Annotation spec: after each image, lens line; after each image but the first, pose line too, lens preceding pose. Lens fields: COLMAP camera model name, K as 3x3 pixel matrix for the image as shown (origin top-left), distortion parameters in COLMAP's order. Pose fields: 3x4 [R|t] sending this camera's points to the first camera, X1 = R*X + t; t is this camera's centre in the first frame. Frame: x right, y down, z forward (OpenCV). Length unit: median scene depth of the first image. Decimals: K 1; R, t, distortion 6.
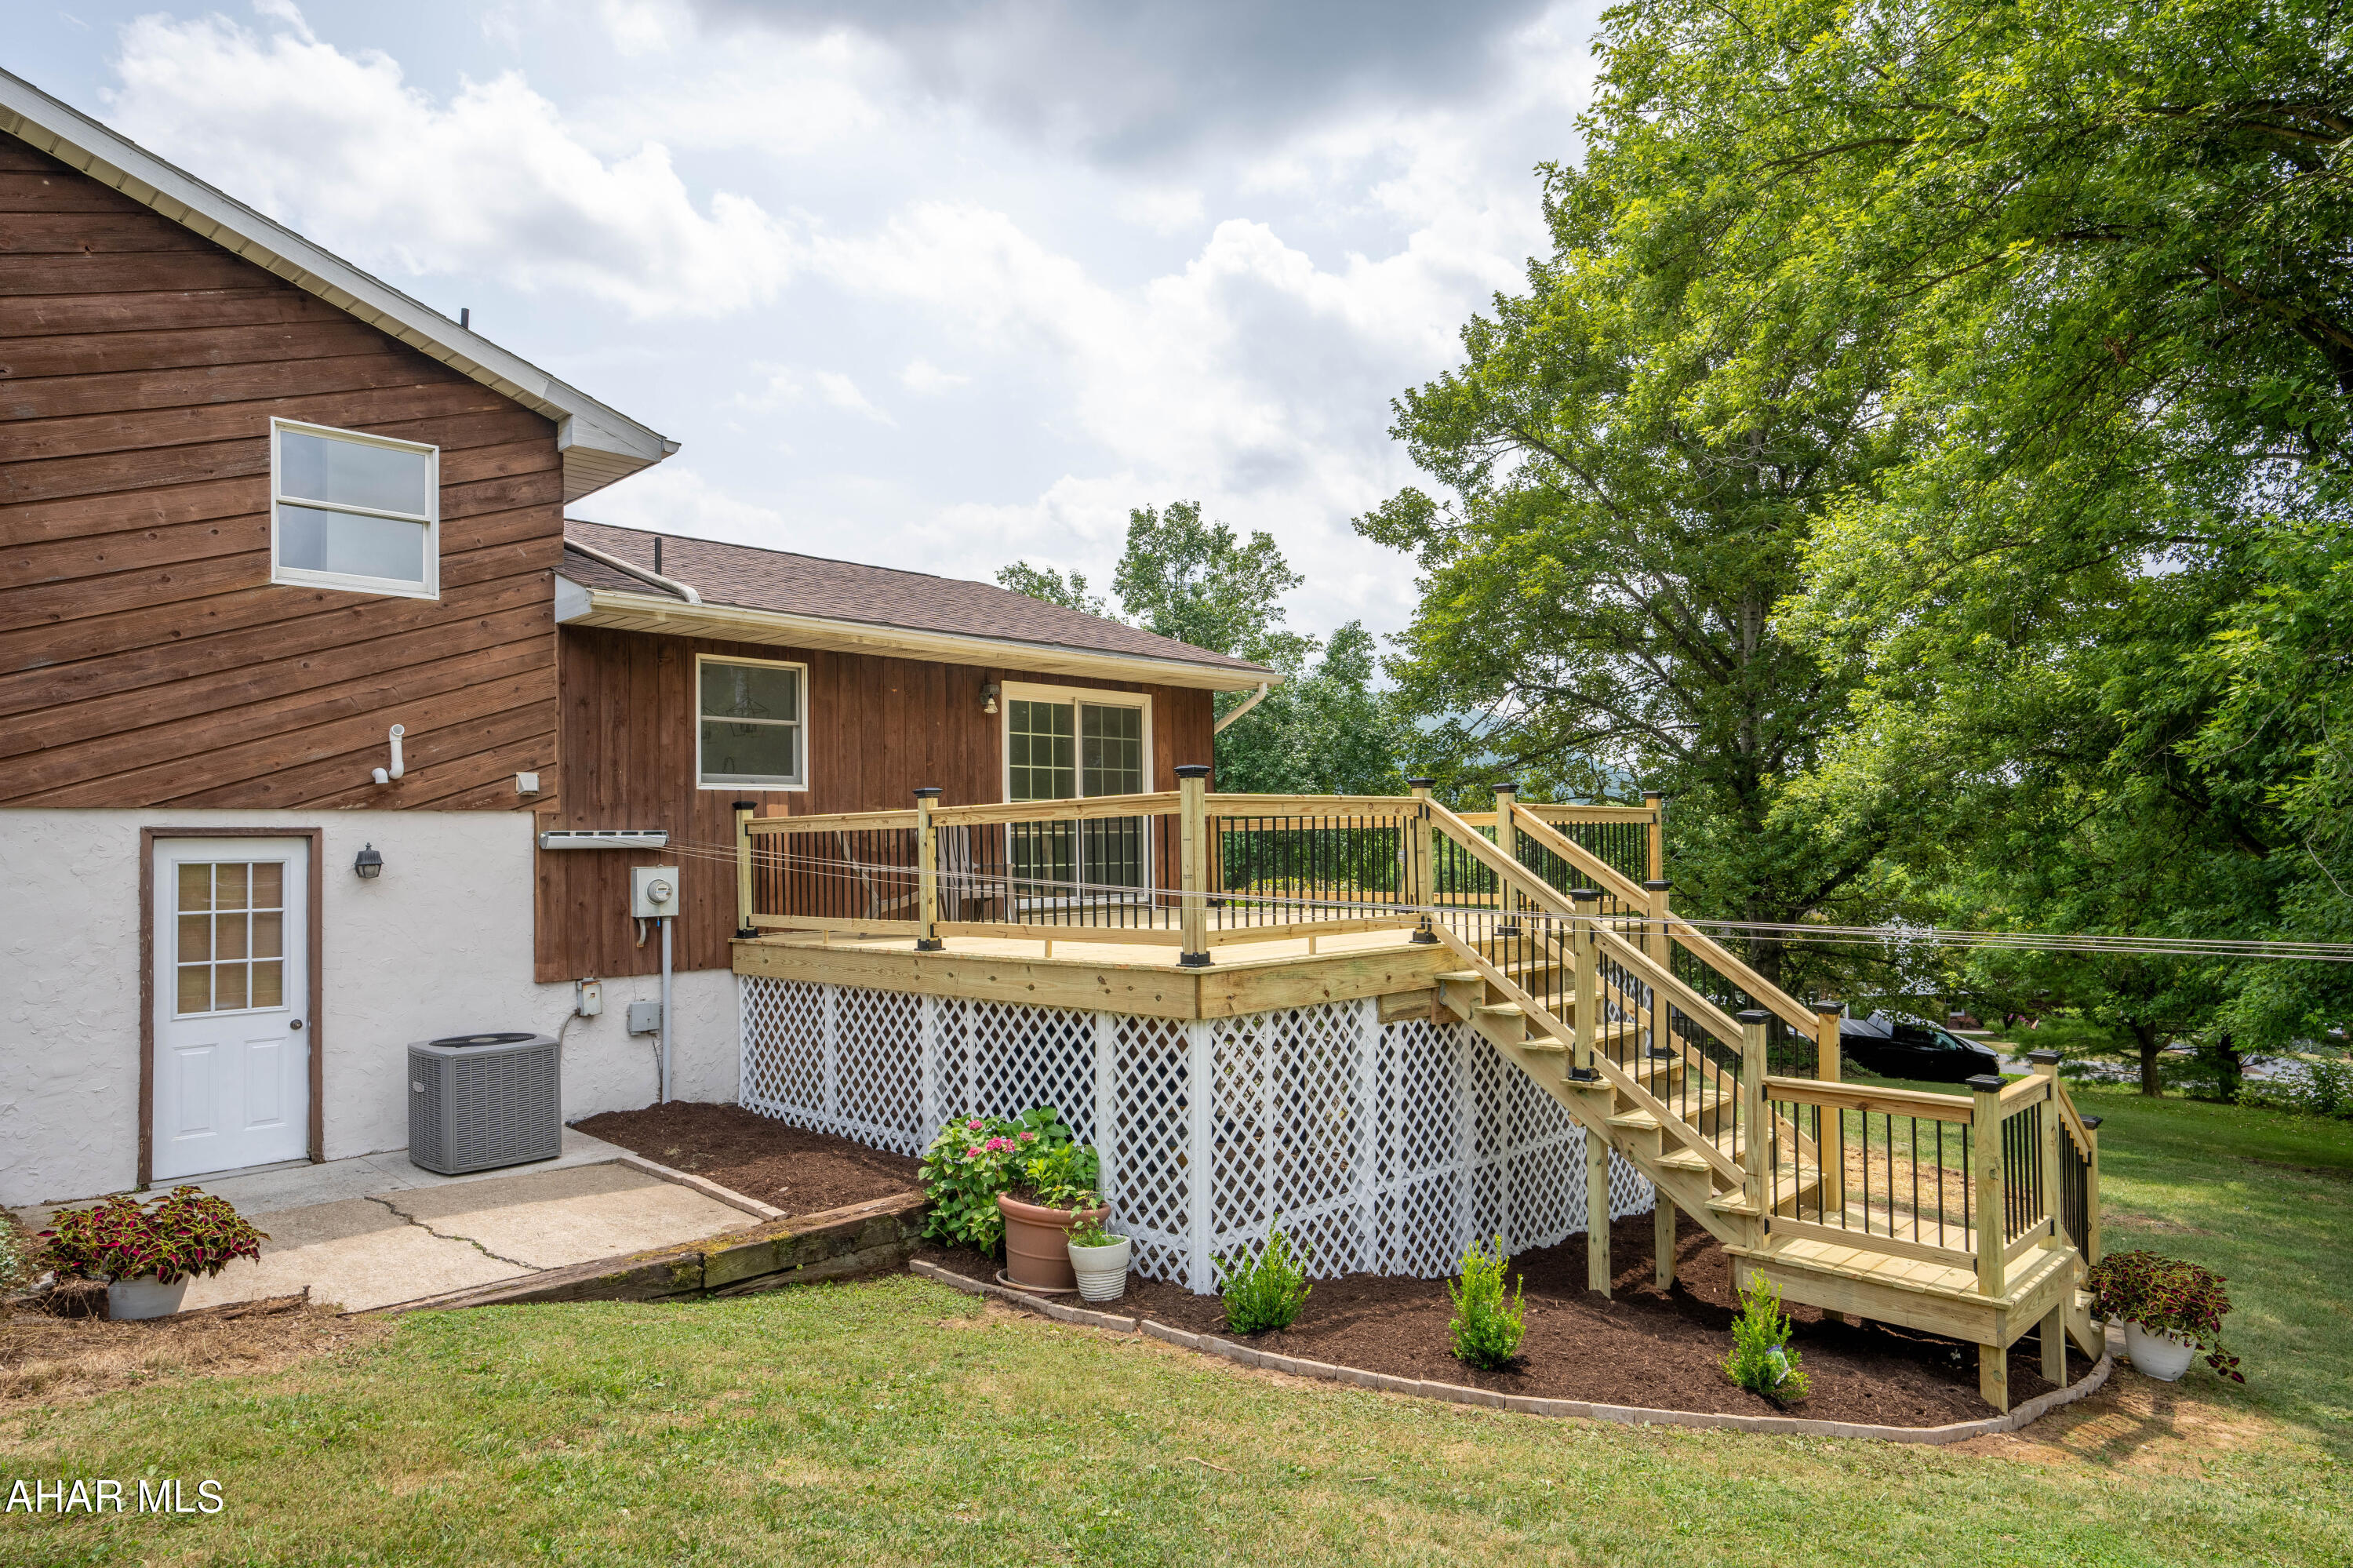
lens RADIAL K [[1379.3, 0, 1186.5], [0, 1379.3, 806.0], [0, 0, 1]] dist [-0.057944, 0.076988]
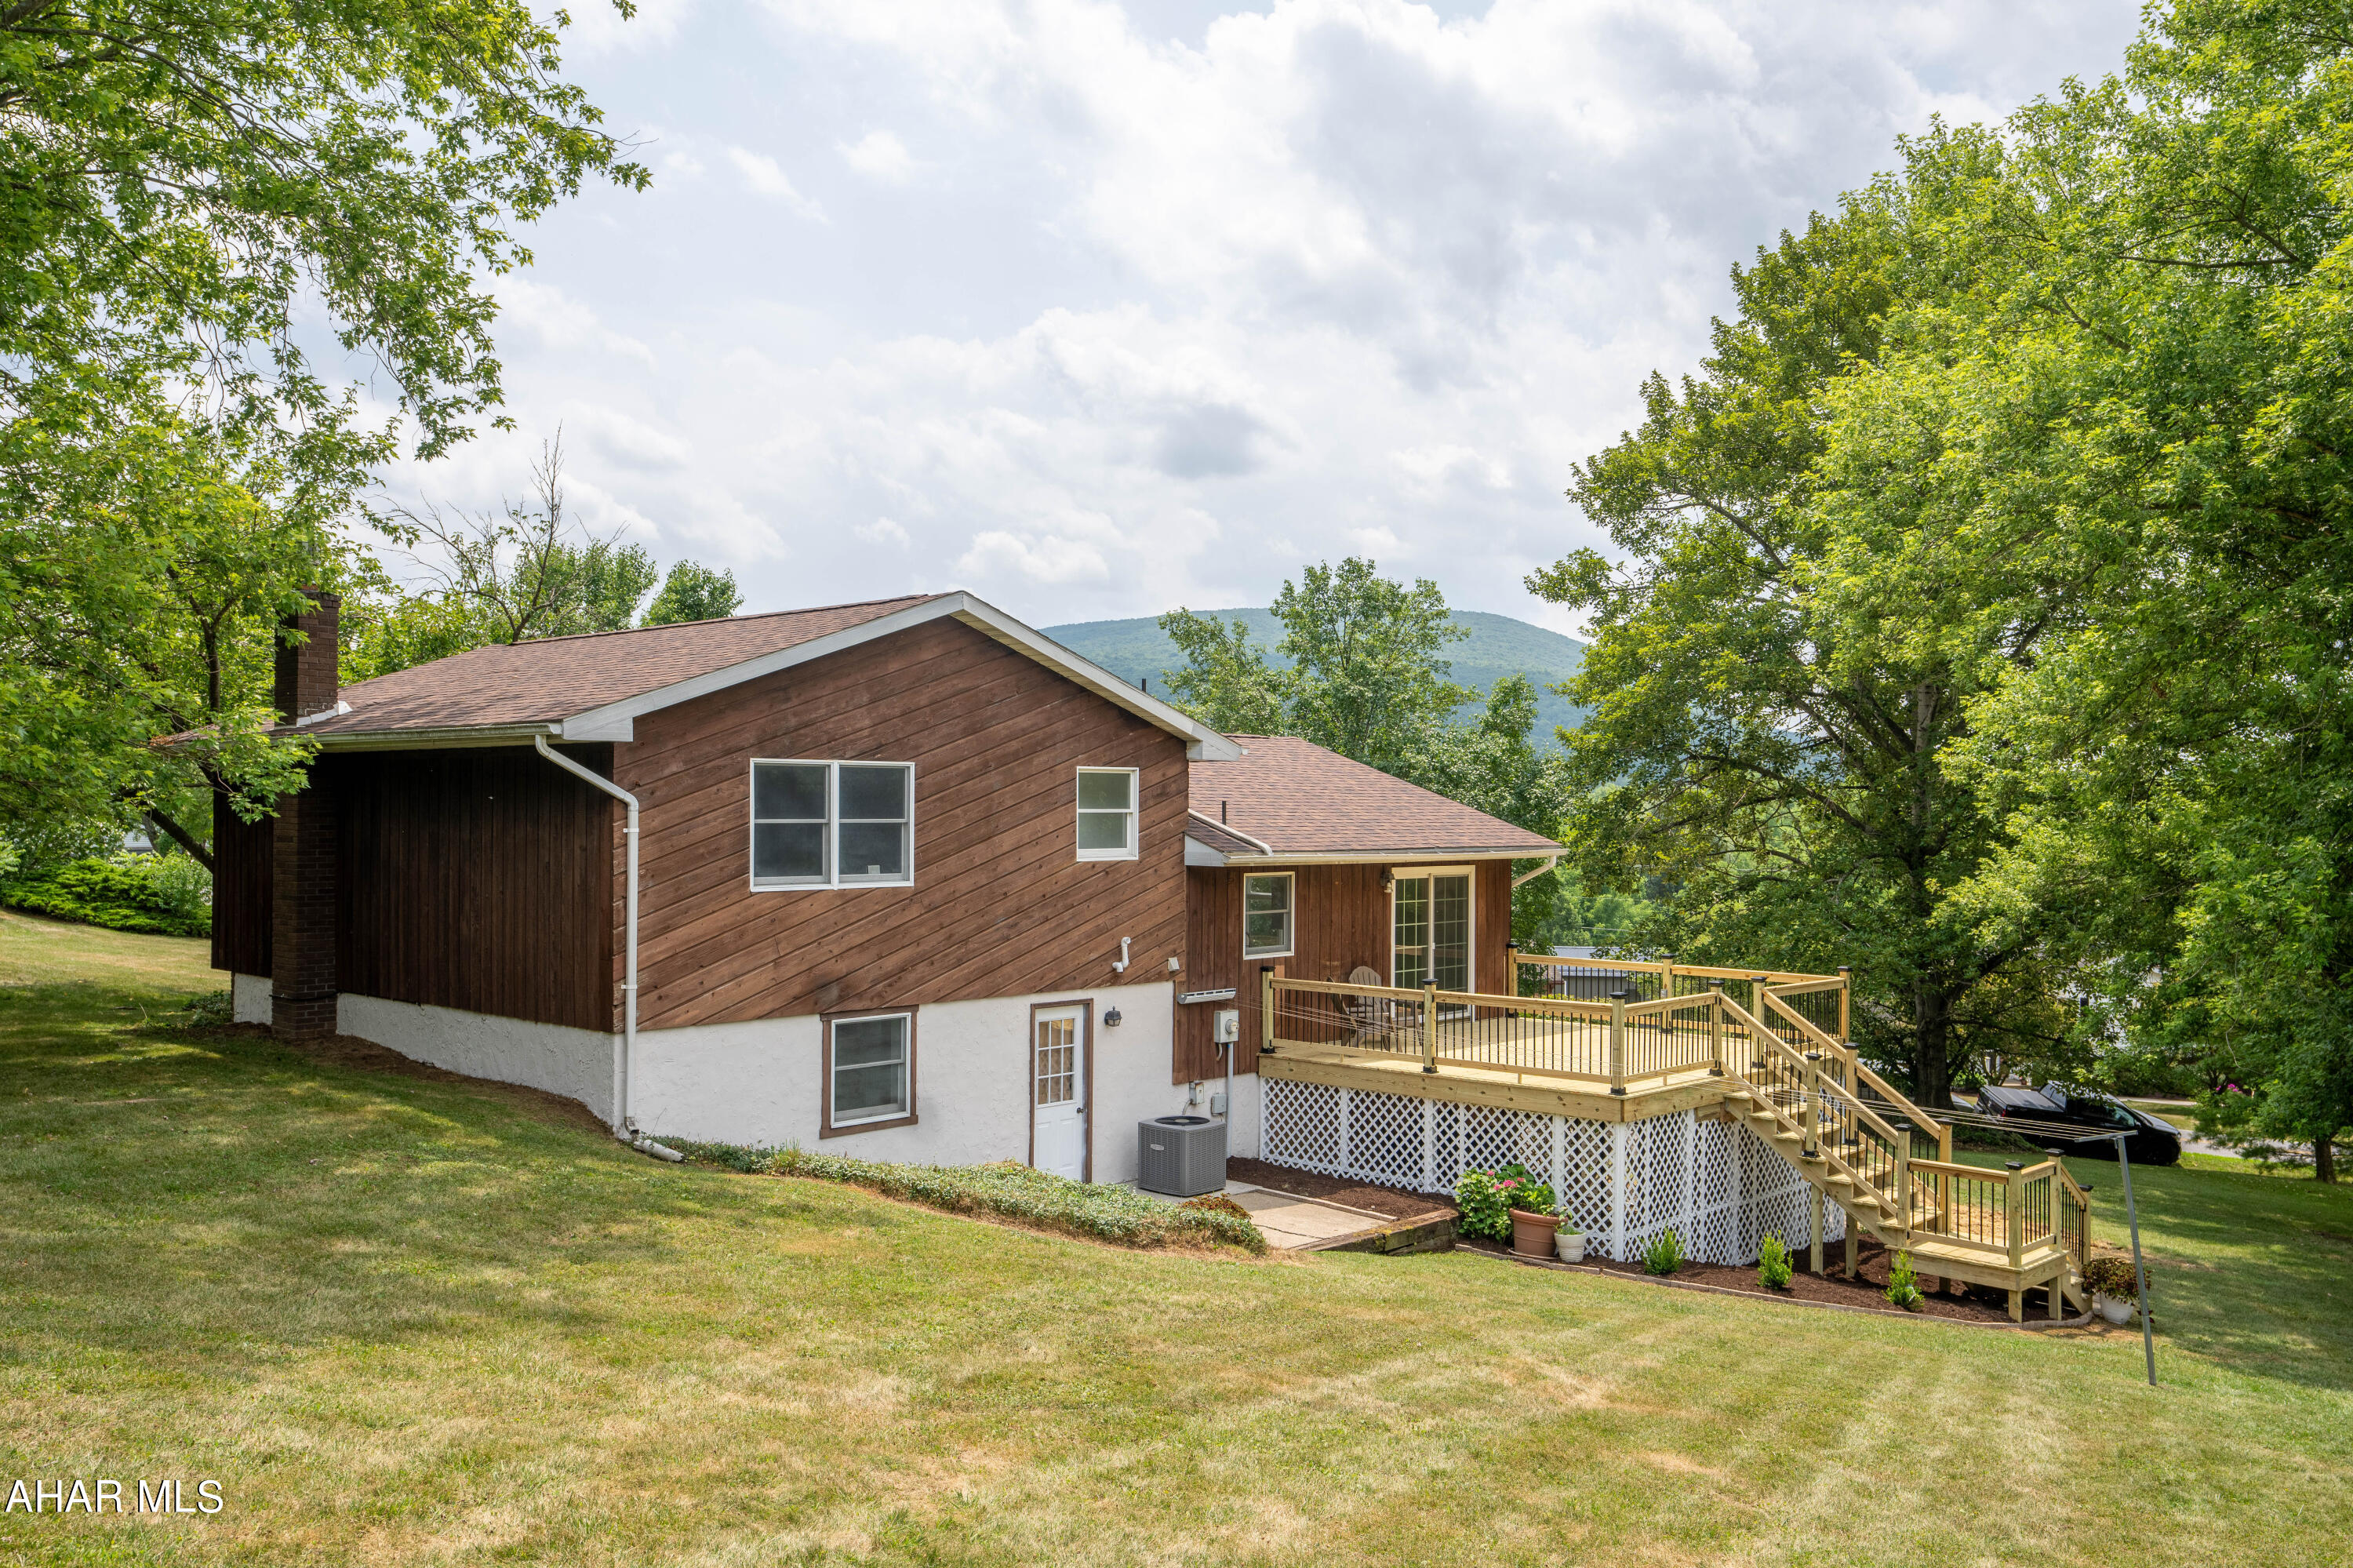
lens RADIAL K [[1897.7, 0, 1176.5], [0, 1897.7, 784.0], [0, 0, 1]] dist [0.003174, 0.110902]
pose [[0.999654, 0.022380, 0.013806, -0.550551], [-0.022630, 0.999578, 0.018217, -0.297132], [-0.013393, -0.018523, 0.999739, -1.390667]]
